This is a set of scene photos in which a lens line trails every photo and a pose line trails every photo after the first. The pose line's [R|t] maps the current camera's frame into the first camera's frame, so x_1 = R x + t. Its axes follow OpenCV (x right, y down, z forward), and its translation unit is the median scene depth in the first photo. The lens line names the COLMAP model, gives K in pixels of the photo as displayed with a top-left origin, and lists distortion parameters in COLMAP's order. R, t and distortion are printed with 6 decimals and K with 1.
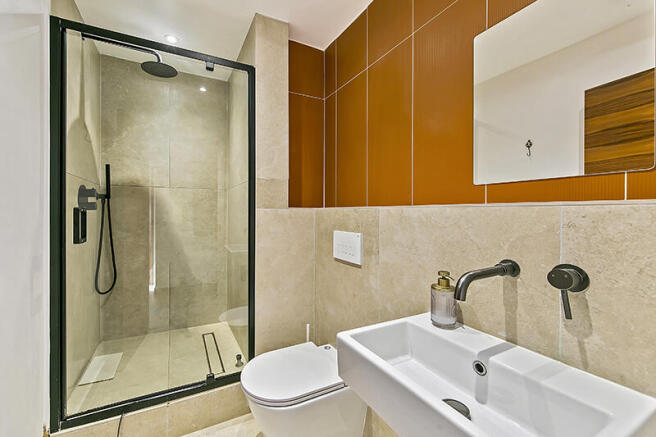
lens RADIAL K [[275.4, 0, 325.6], [0, 275.4, 215.2], [0, 0, 1]] dist [0.000263, 0.000014]
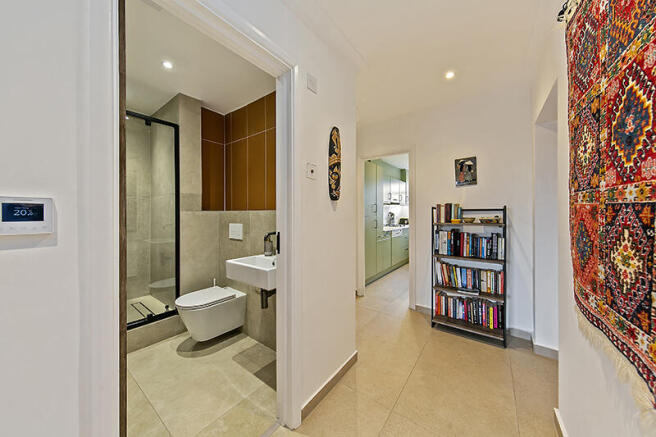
lens RADIAL K [[218.5, 0, 299.6], [0, 218.5, 213.7], [0, 0, 1]] dist [-0.000735, 0.000079]
pose [[0.953535, -0.004192, 0.301254, 0.034028], [0.007318, 0.999930, -0.009249, 0.006981], [-0.301194, 0.011024, 0.953499, -0.460097]]
